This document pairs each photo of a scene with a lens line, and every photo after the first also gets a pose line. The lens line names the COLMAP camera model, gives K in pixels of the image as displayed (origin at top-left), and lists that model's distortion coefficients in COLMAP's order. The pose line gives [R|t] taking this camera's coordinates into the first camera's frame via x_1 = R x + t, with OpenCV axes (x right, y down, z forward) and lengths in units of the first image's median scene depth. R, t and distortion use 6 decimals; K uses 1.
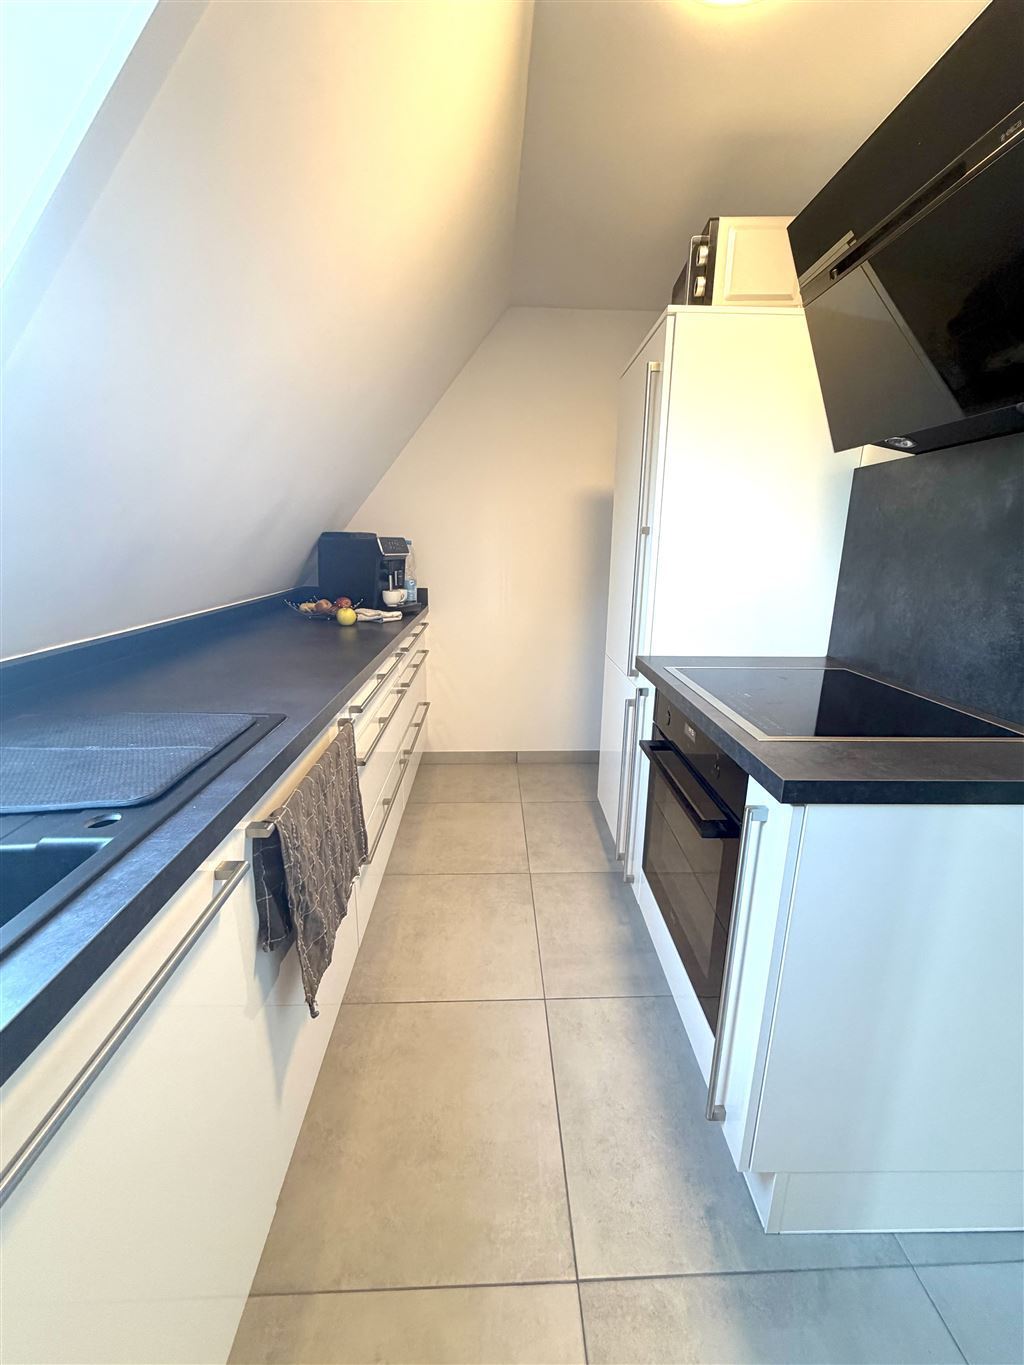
lens RADIAL K [[542.7, 0, 510.8], [0, 542.7, 679.0], [0, 0, 1]] dist [0.001779, 0.000686]
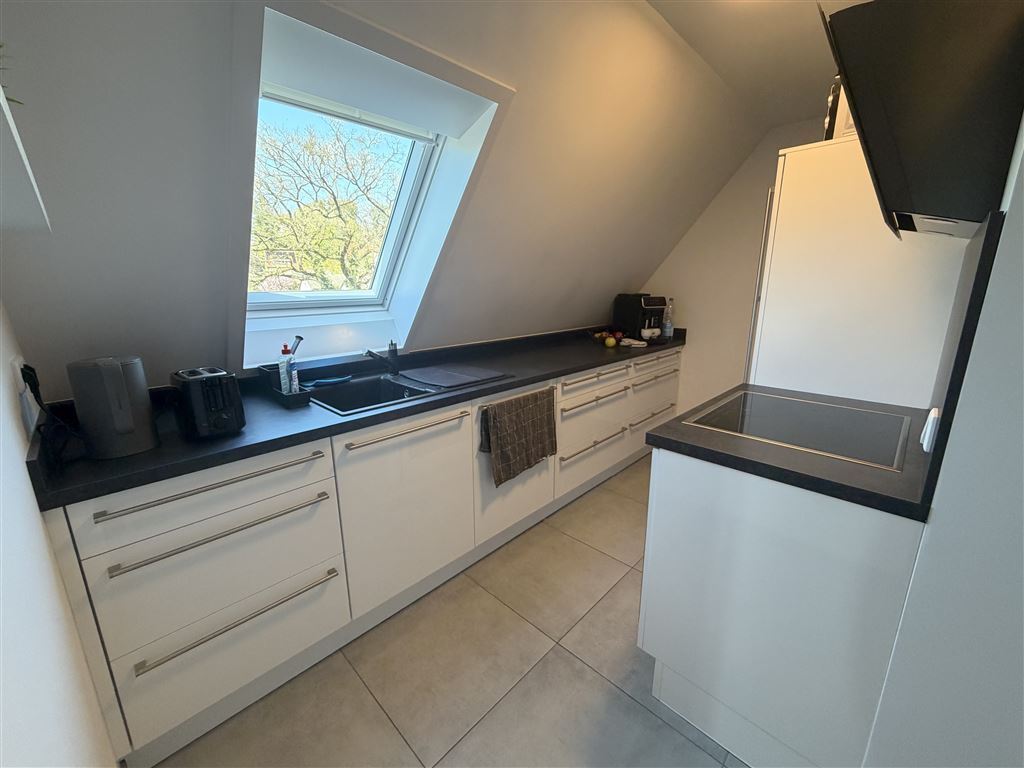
lens RADIAL K [[407.1, 0, 511.3], [0, 407.1, 383.1], [0, 0, 1]] dist [0.001779, 0.000686]
pose [[0.694379, 0.149752, -0.703855, 0.466194], [-0.159924, 0.985761, 0.051959, 0.001401], [0.701614, 0.076484, 0.708440, -0.183103]]
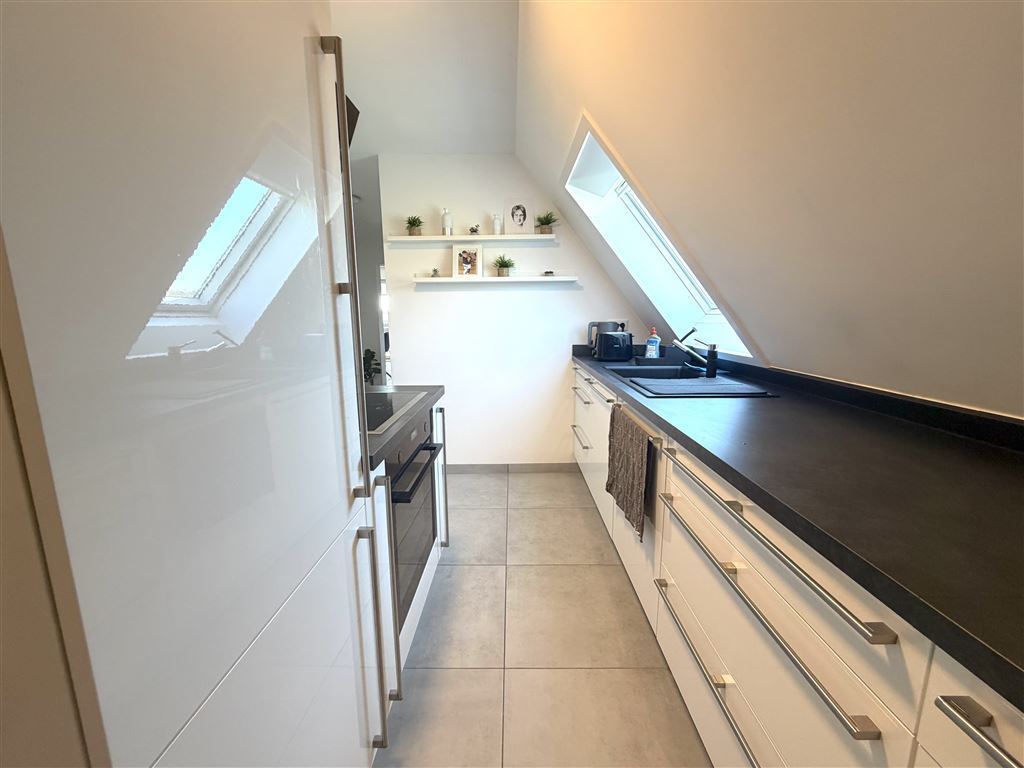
lens RADIAL K [[407.1, 0, 506.1], [0, 407.1, 383.1], [0, 0, 1]] dist [0.001779, 0.000686]
pose [[-0.998987, -0.004009, 0.044826, 0.013626], [0.014700, 0.912329, 0.409194, -0.300654], [-0.042536, 0.409439, -0.911345, 1.189986]]
